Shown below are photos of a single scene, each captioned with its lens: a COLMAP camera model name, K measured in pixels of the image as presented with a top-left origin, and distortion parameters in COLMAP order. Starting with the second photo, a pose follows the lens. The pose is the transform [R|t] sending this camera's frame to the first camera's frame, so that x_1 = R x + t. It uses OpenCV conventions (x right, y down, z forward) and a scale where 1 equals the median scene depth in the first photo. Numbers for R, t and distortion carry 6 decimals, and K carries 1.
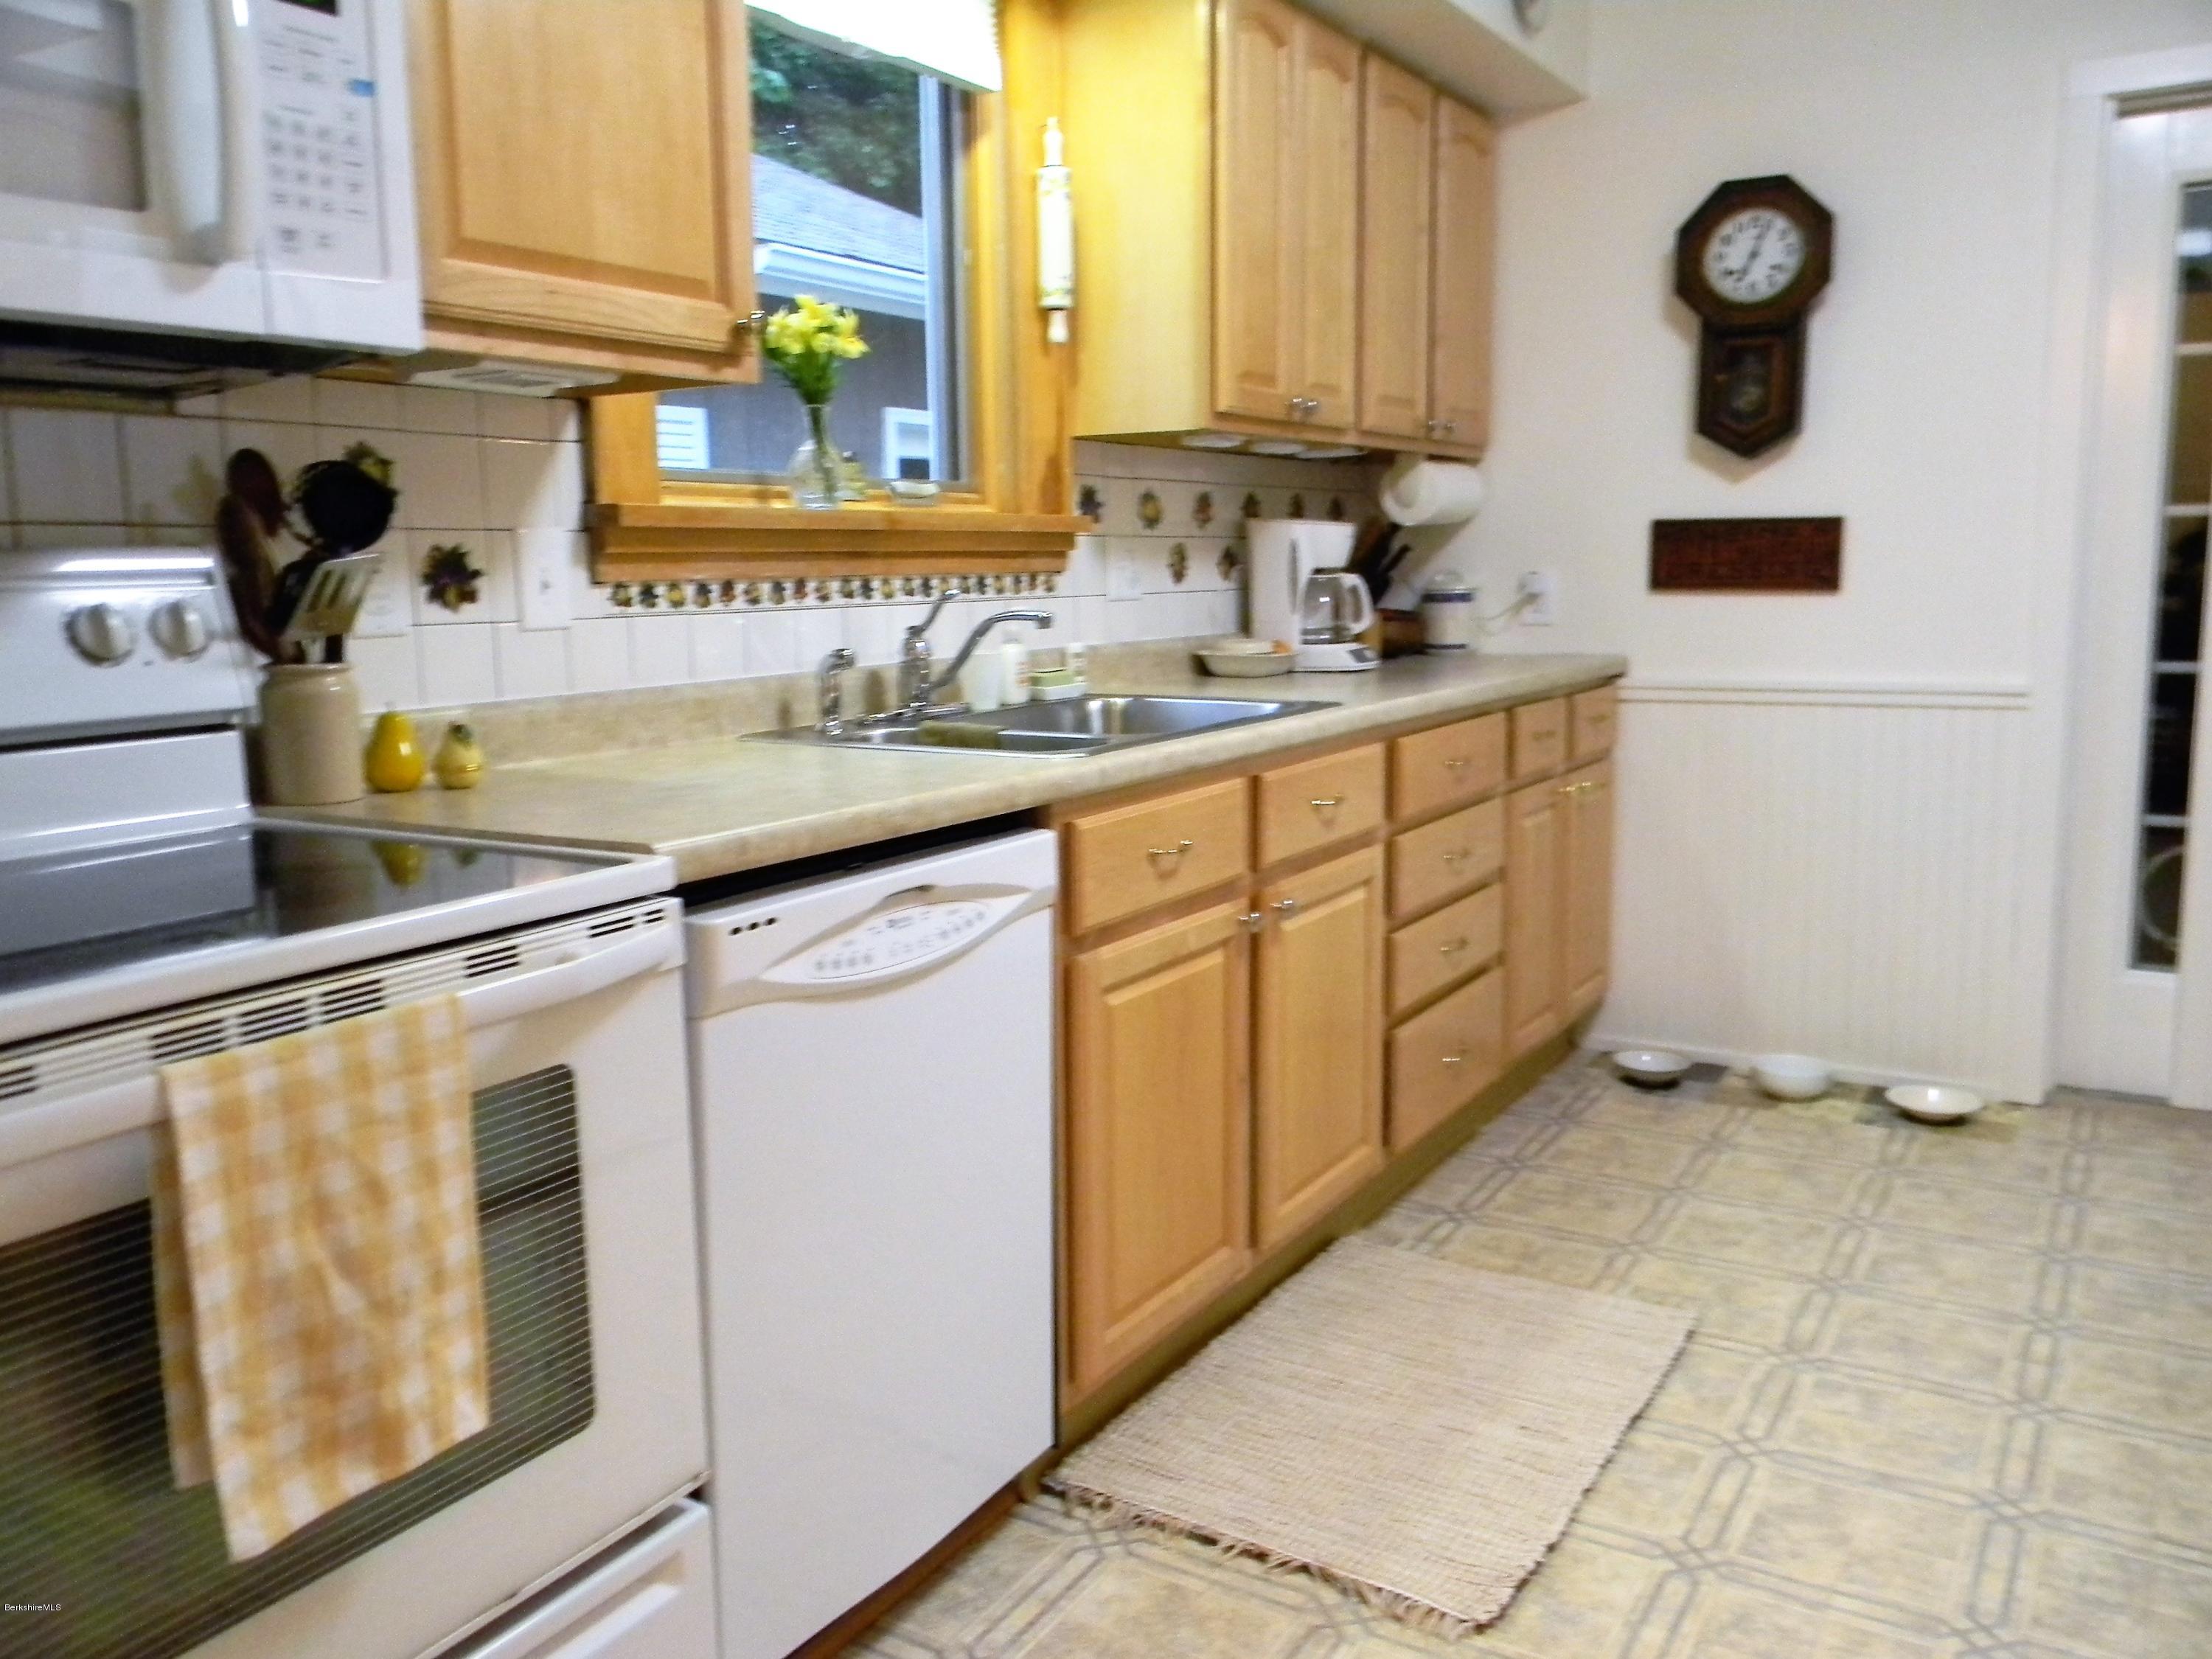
lens RADIAL K [[1779.7, 0, 1093.5], [0, 1779.7, 834.9], [0, 0, 1]] dist [-0.000155, 0.001869]
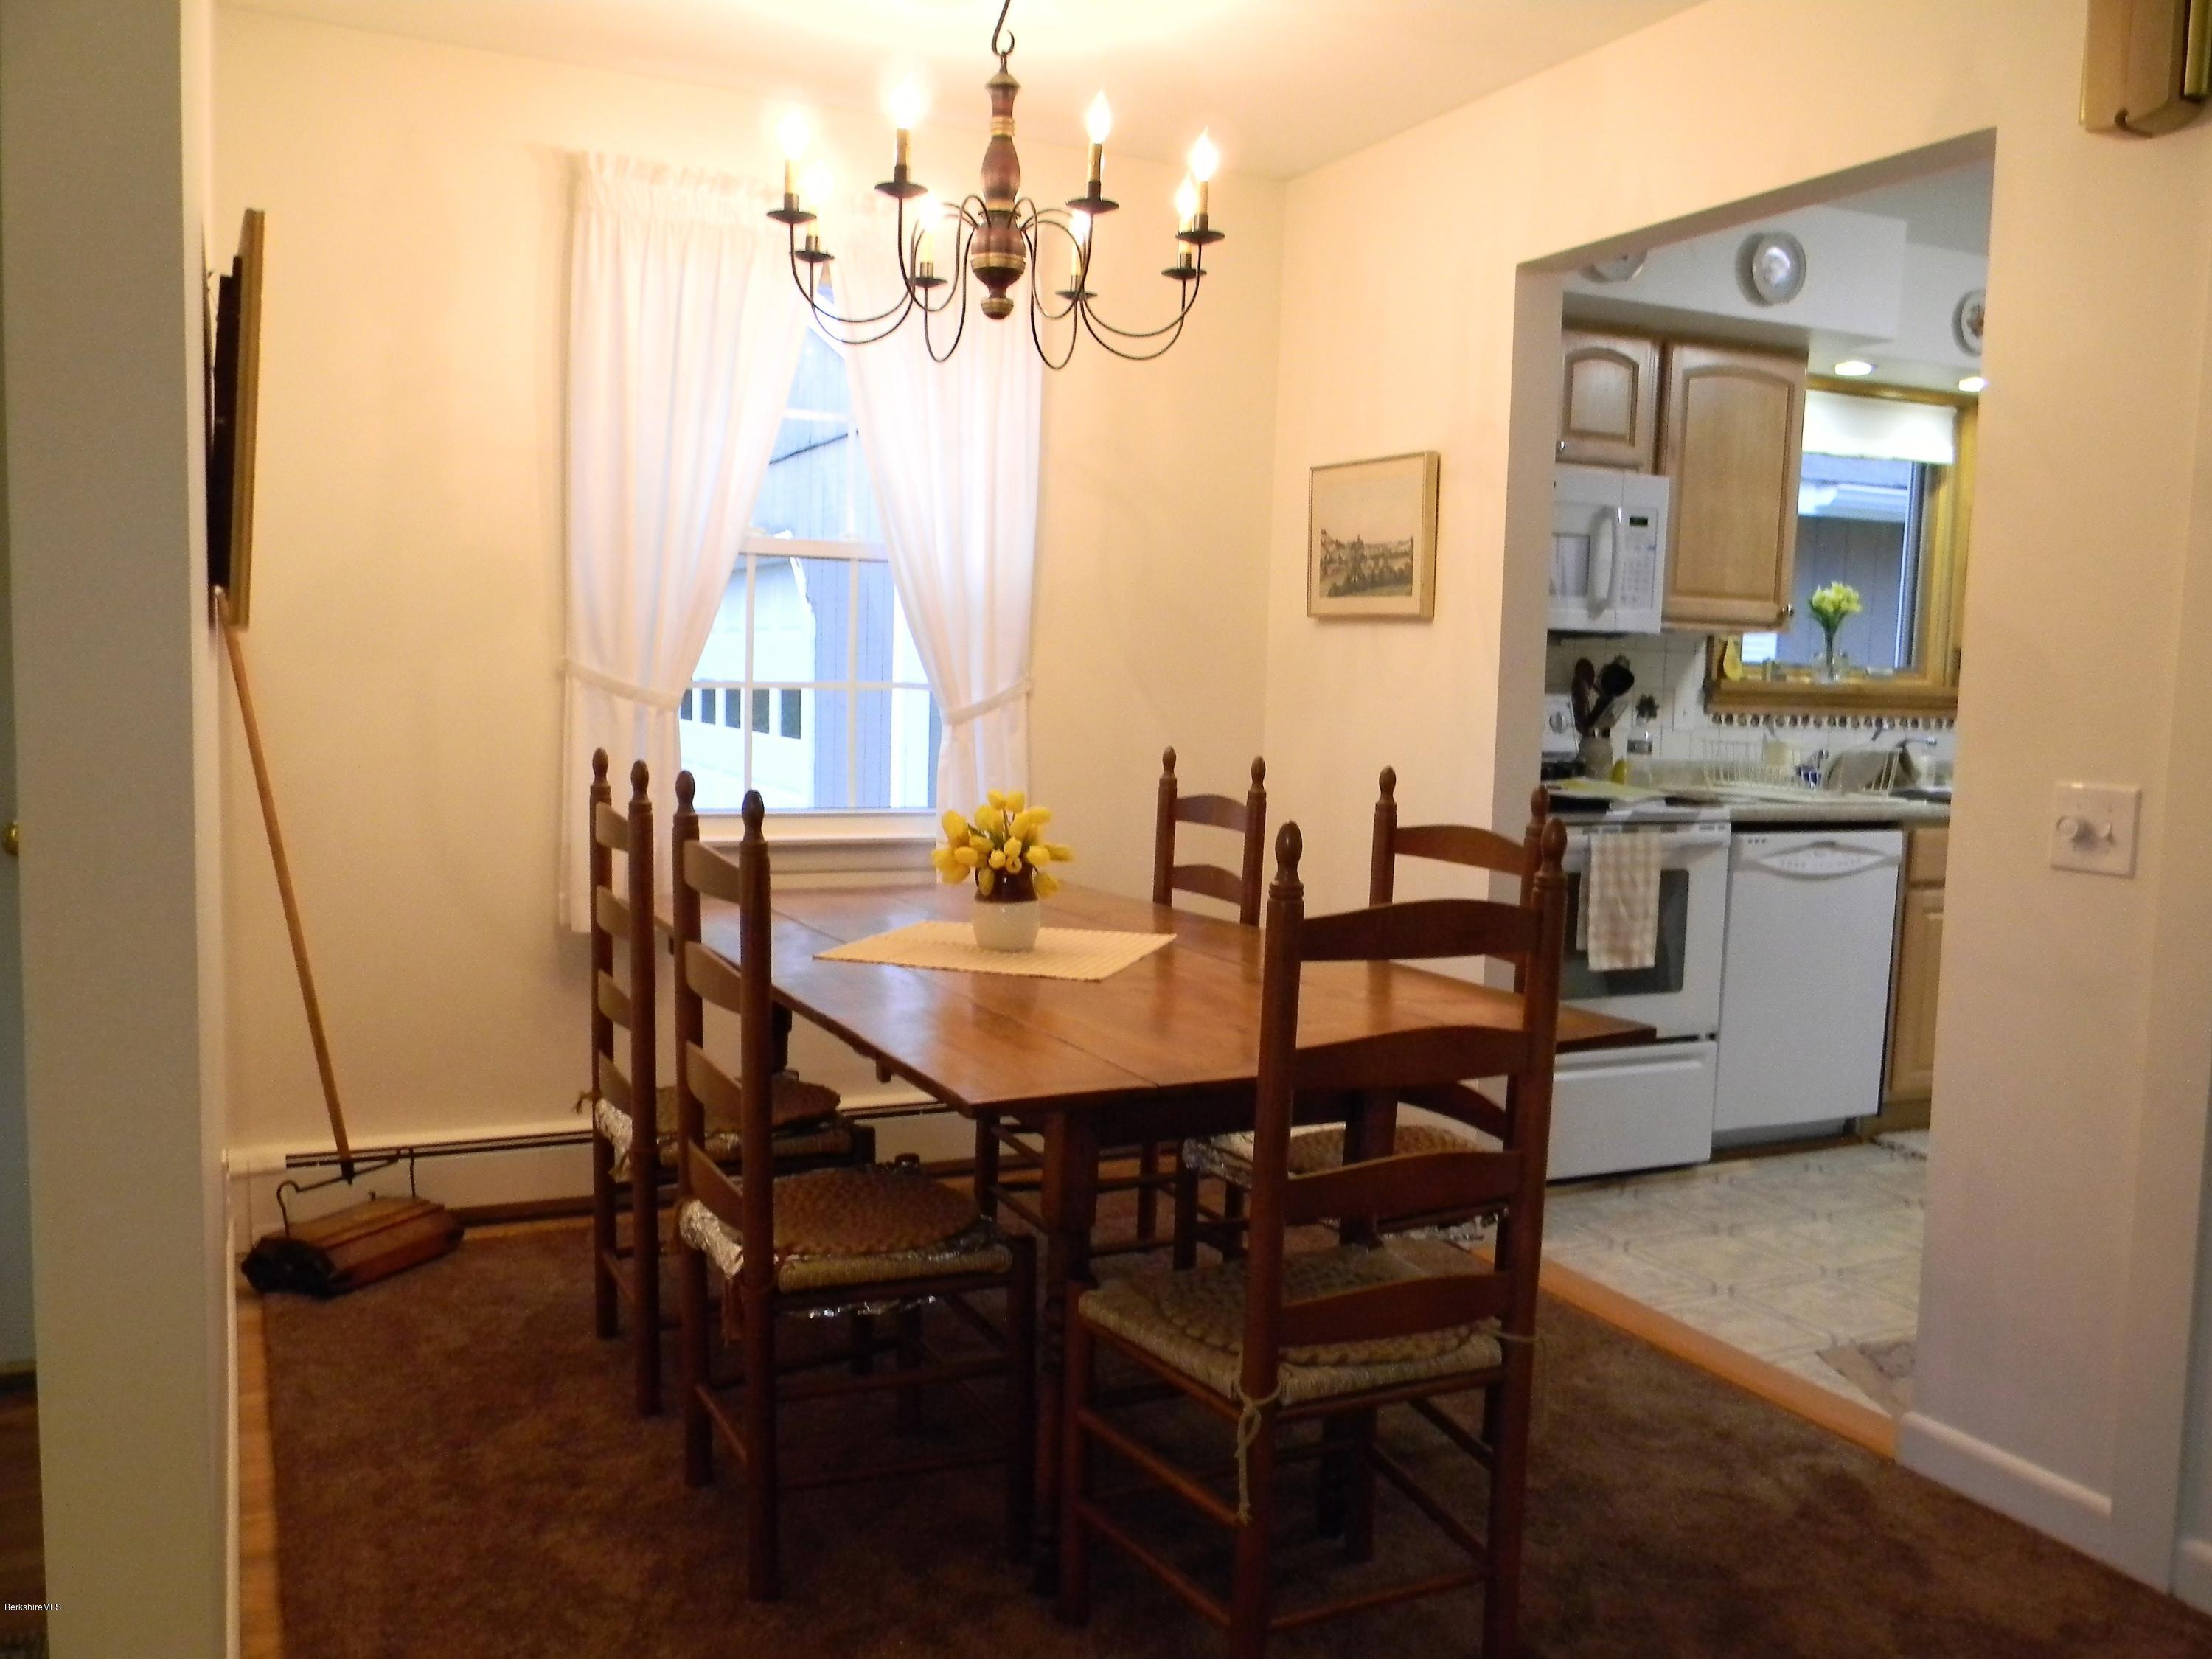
lens RADIAL K [[1779.7, 0, 1089.5], [0, 1779.7, 819.1], [0, 0, 1]] dist [-0.000155, 0.001869]
pose [[0.833237, 0.085961, -0.546193, 0.490271], [-0.125325, 0.991493, -0.035144, 0.265567], [0.538526, 0.097735, 0.836922, -2.032721]]
